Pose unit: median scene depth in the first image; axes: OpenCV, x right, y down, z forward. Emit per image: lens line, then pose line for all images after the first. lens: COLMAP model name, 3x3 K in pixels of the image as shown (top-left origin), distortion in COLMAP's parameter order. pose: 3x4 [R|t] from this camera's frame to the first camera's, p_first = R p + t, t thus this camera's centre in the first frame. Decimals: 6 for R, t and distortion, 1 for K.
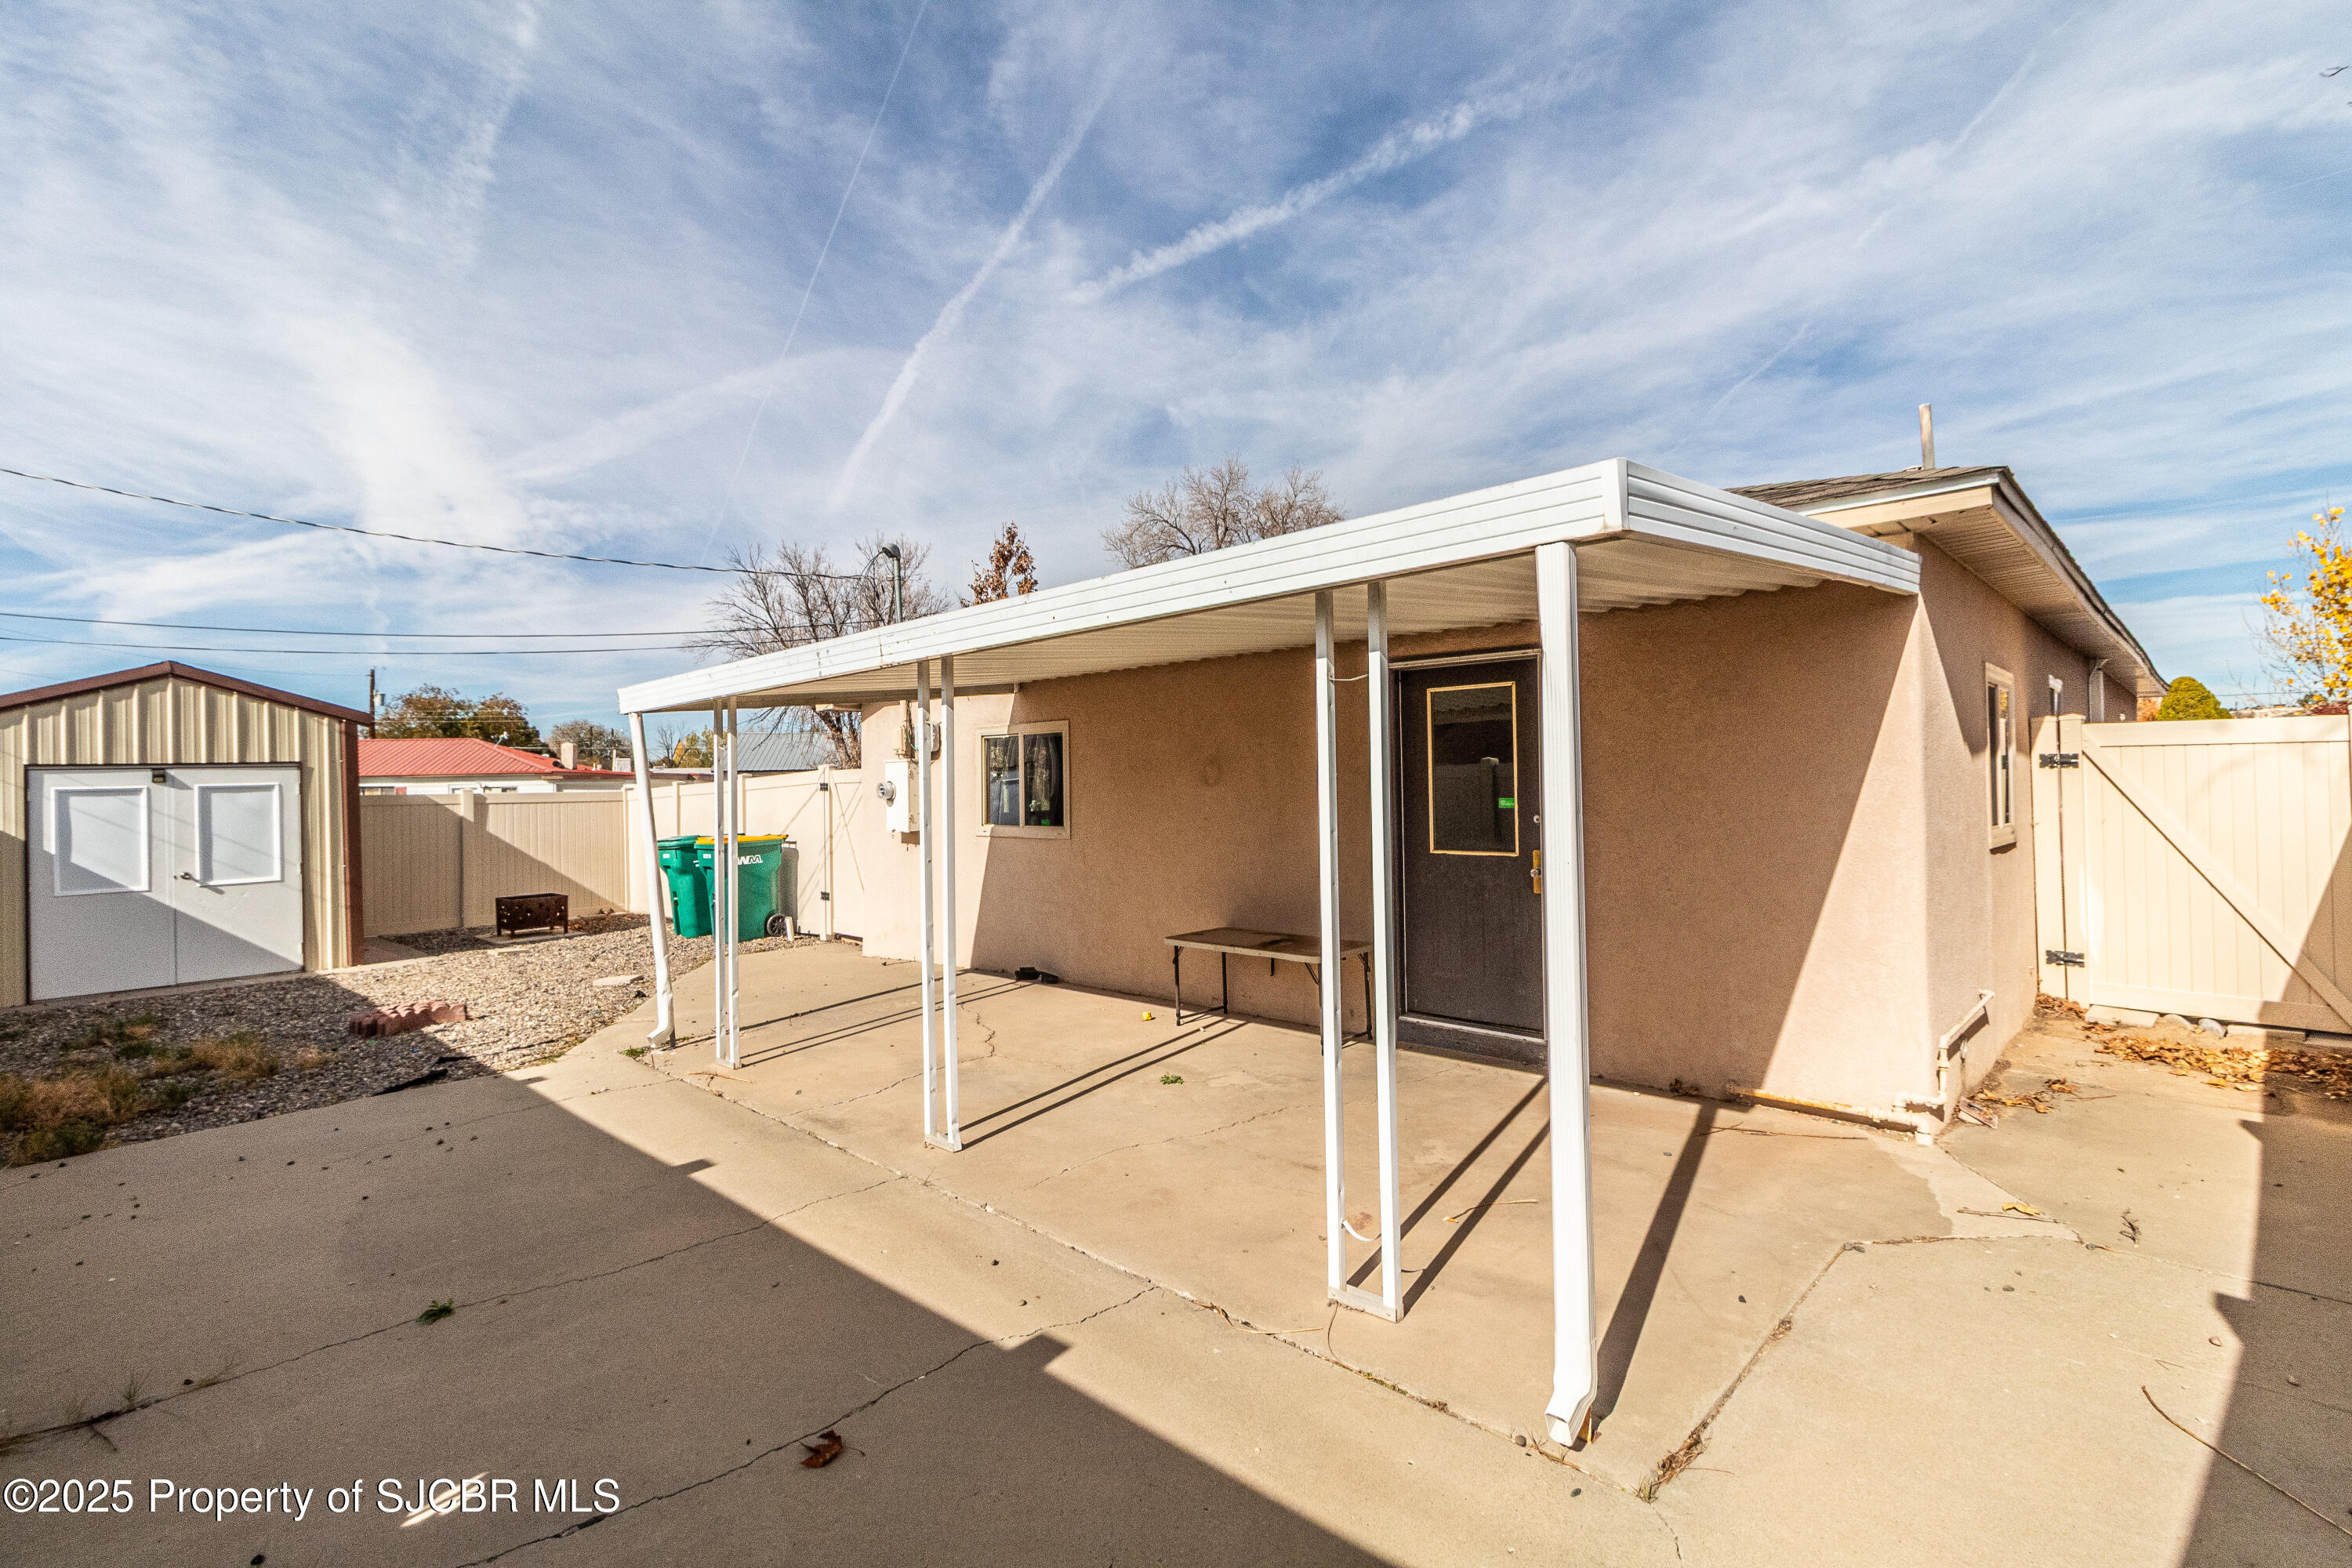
lens RADIAL K [[1079.2, 0, 1138.7], [0, 1079.2, 757.2], [0, 0, 1]] dist [0.026225, 0.000202]
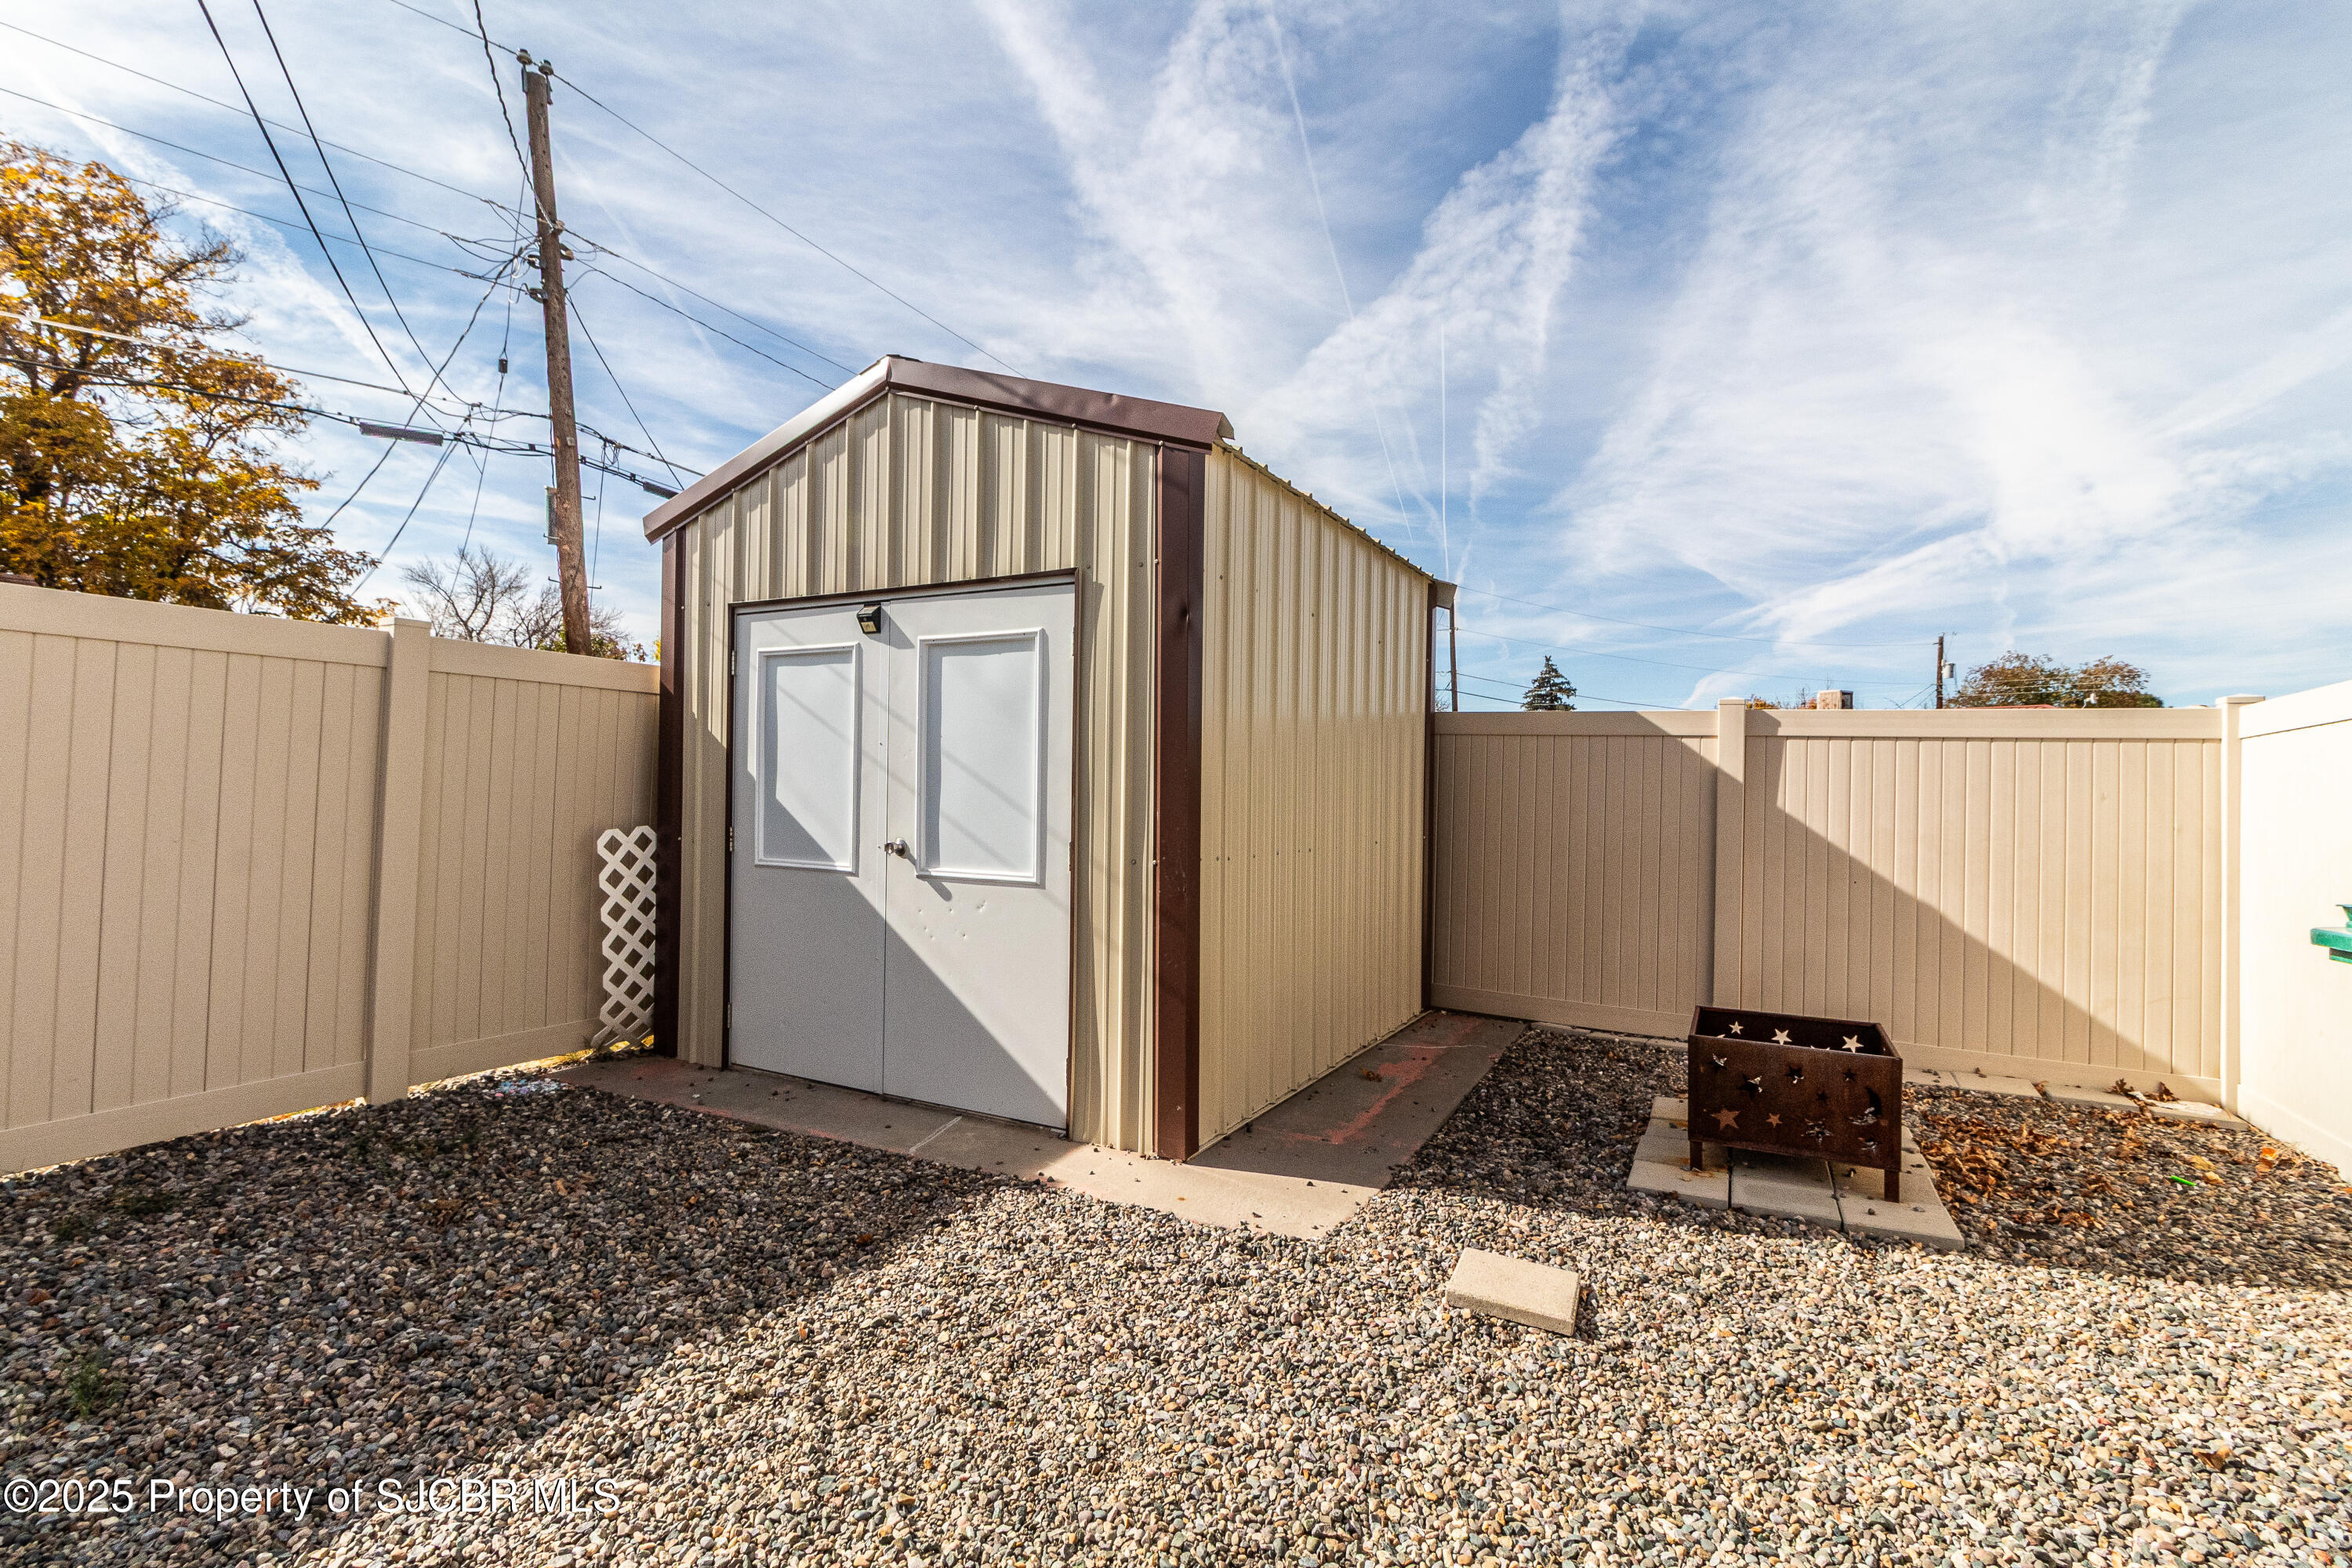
lens RADIAL K [[1095.7, 0, 1178.6], [0, 1095.7, 765.1], [0, 0, 1]] dist [-0.000839, 0.000415]
pose [[0.315771, 0.017032, -0.948682, -0.415989], [-0.005186, 0.999855, 0.016224, 0.066637], [0.948821, -0.000203, 0.315814, 0.947646]]
